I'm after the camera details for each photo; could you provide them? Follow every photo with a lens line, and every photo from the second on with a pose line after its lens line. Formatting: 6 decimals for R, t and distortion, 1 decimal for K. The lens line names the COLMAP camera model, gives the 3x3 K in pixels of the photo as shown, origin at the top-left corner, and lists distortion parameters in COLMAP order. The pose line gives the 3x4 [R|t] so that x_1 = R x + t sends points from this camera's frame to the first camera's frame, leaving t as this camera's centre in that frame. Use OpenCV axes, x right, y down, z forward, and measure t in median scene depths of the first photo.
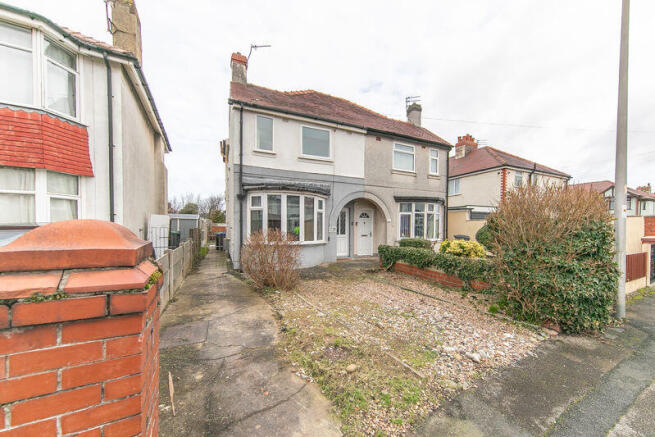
lens RADIAL K [[207.4, 0, 338.8], [0, 207.4, 228.4], [0, 0, 1]] dist [0.001175, -0.000004]
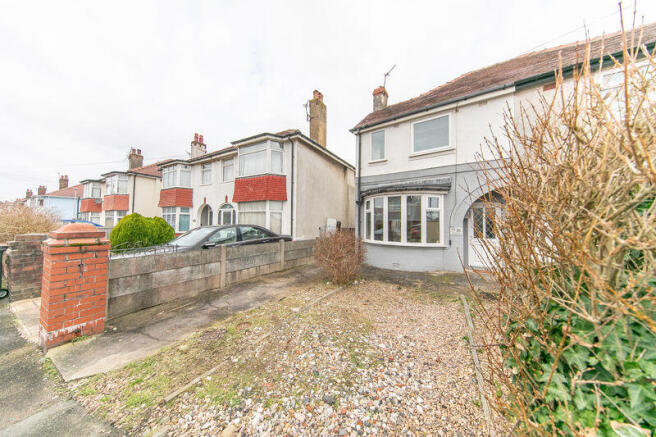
lens RADIAL K [[187.7, 0, 346.0], [0, 187.7, 218.7], [0, 0, 1]] dist [0.004910, 0.000003]
pose [[0.600905, -0.027413, -0.798850, 0.442931], [-0.014453, 0.998876, -0.045148, -0.005114], [0.799190, 0.038675, 0.599833, 0.318157]]
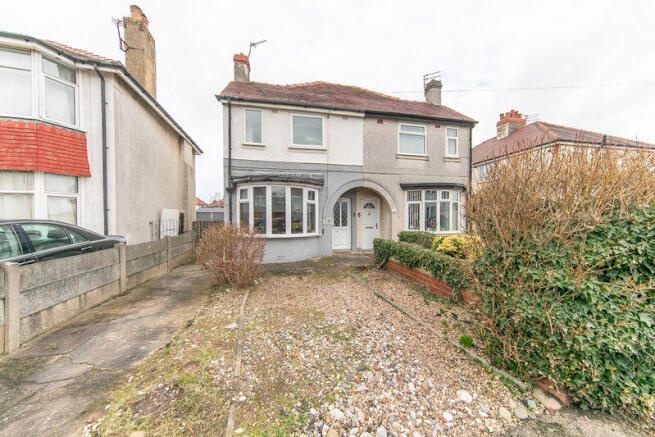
lens RADIAL K [[202.5, 0, 330.0], [0, 202.5, 217.5], [0, 0, 1]] dist [0.001701, 0.000066]
pose [[0.980867, -0.010583, -0.194391, 0.239452], [0.008765, 0.999909, -0.010211, -0.003792], [0.194481, 0.008312, 0.980871, 0.144234]]
